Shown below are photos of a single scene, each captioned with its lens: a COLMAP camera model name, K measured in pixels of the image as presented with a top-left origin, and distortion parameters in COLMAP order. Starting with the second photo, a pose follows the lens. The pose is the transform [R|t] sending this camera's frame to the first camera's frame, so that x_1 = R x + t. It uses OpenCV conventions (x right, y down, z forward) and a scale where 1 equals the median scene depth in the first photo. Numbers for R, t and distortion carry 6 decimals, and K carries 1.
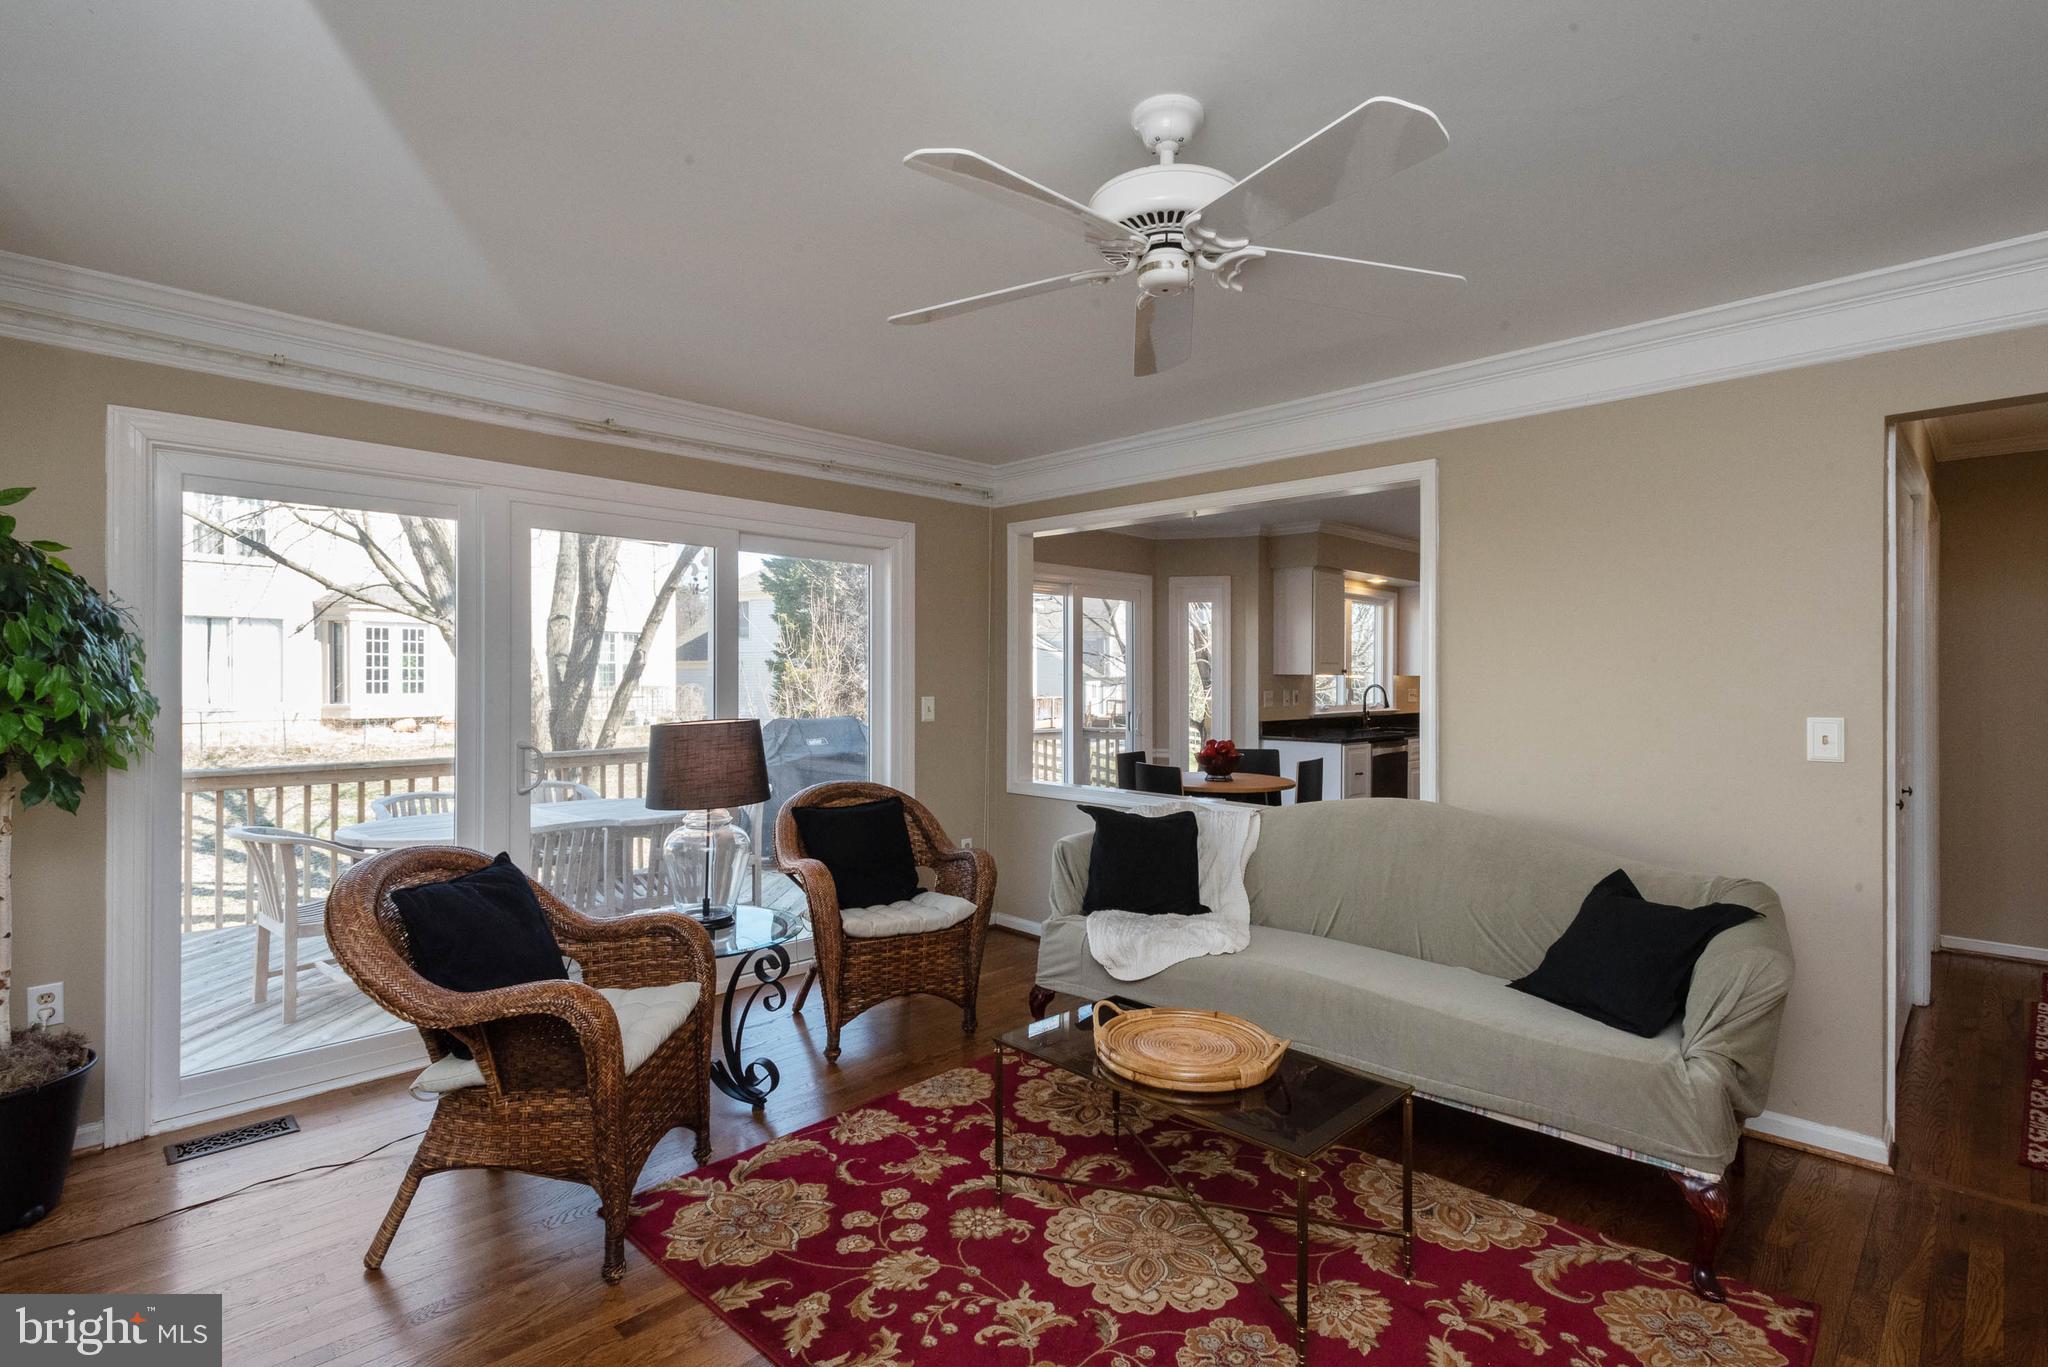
lens RADIAL K [[970.1, 0, 1040.9], [0, 970.1, 673.6], [0, 0, 1]] dist [0.024698, -0.004586]
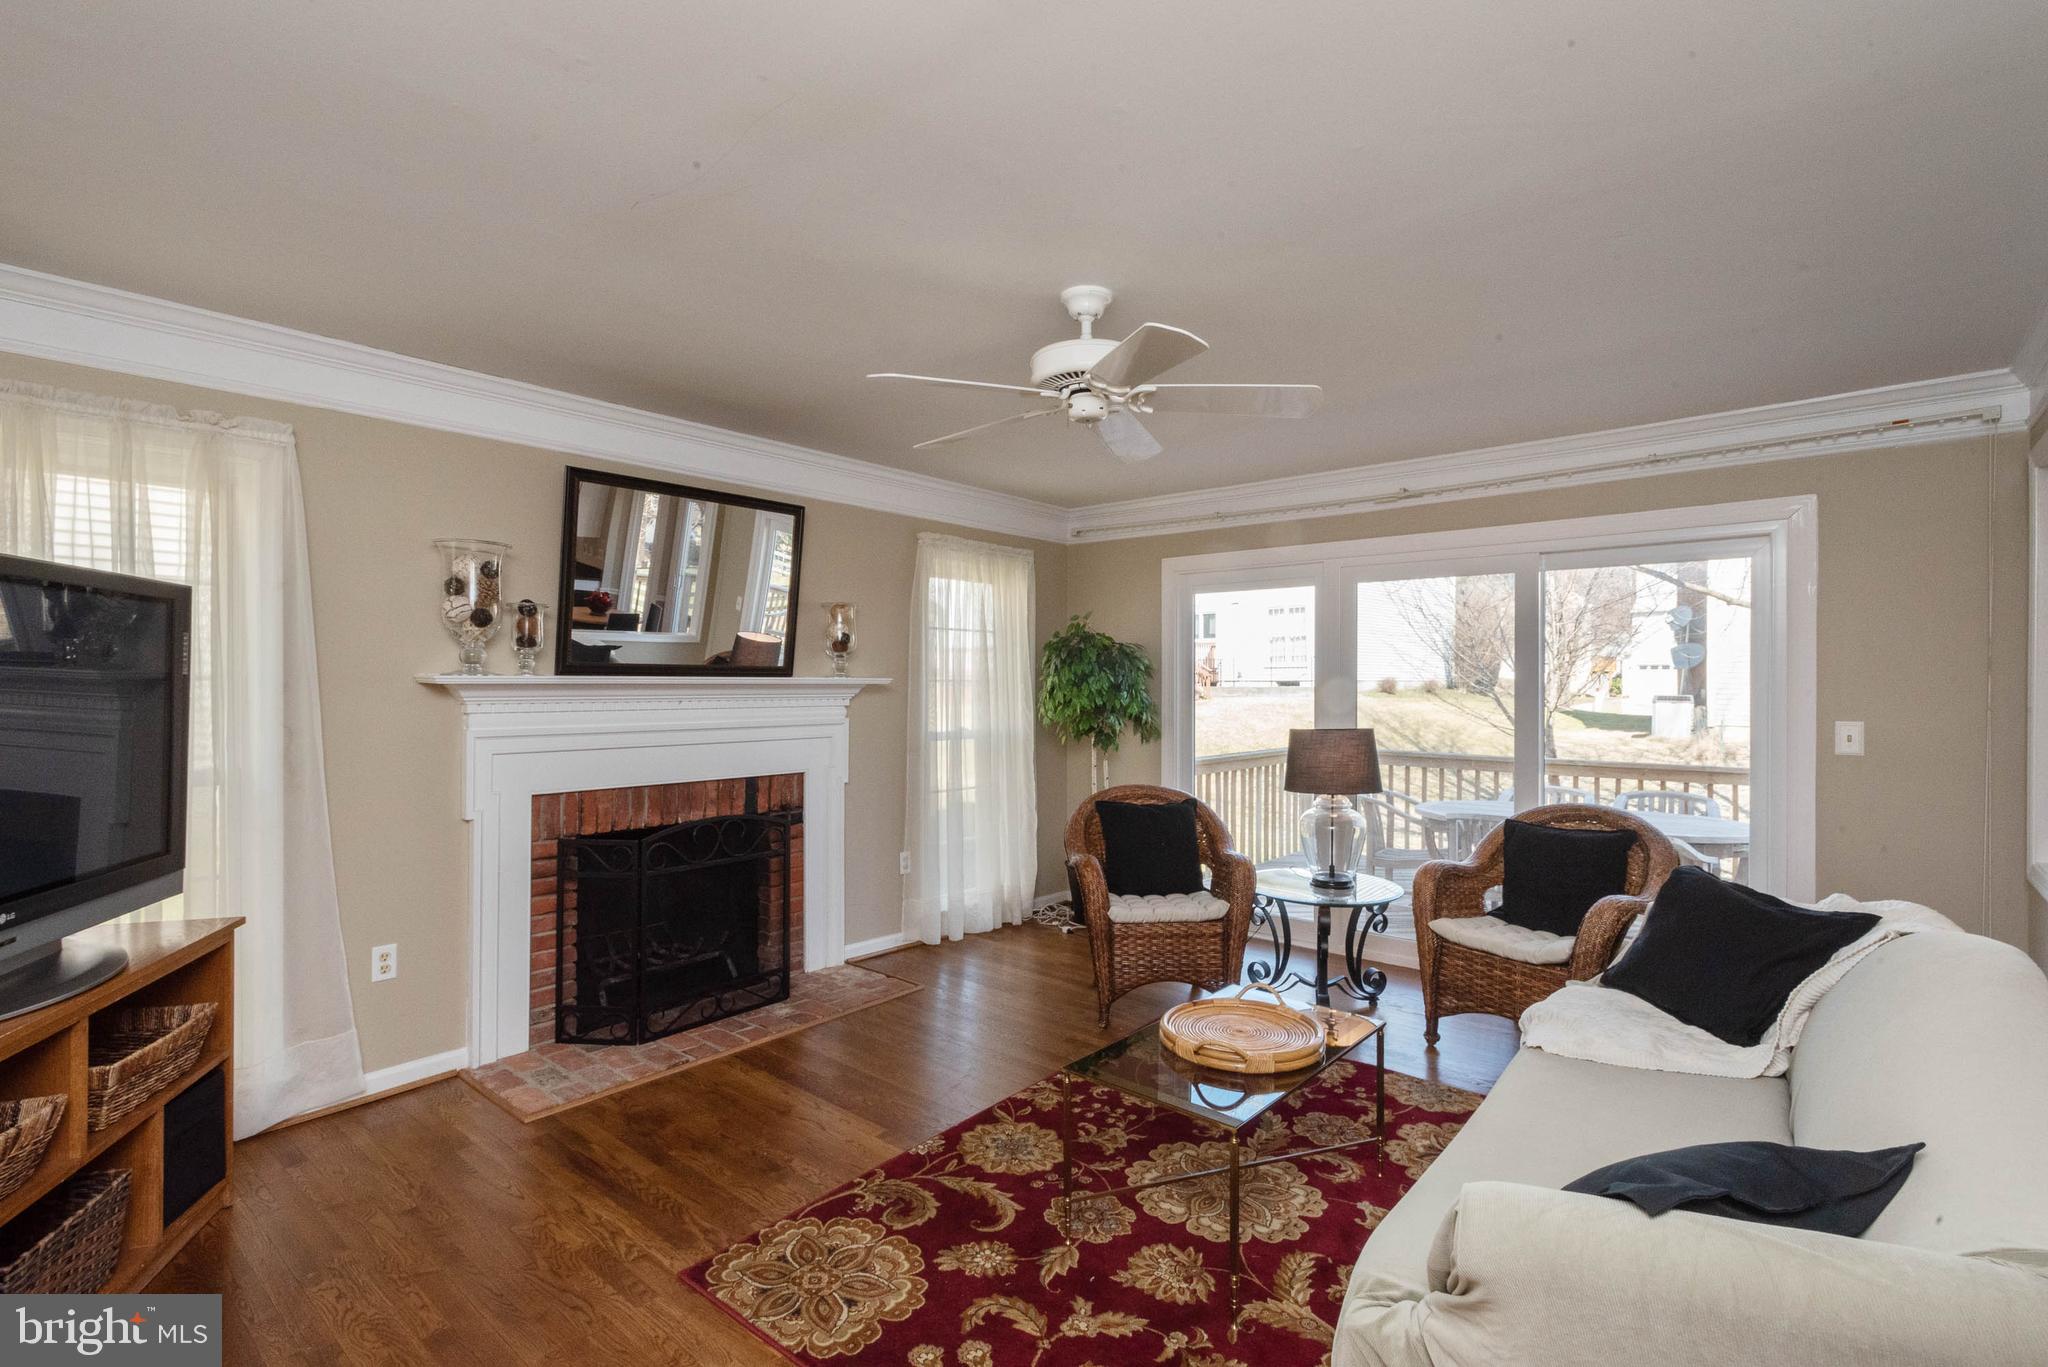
lens RADIAL K [[970.1, 0, 1031.5], [0, 970.1, 678.9], [0, 0, 1]] dist [0.024698, -0.004586]
pose [[0.072593, -0.003549, -0.997355, 1.046873], [0.003610, 0.999988, -0.003296, -0.015780], [0.997355, -0.003362, 0.072605, 0.574964]]
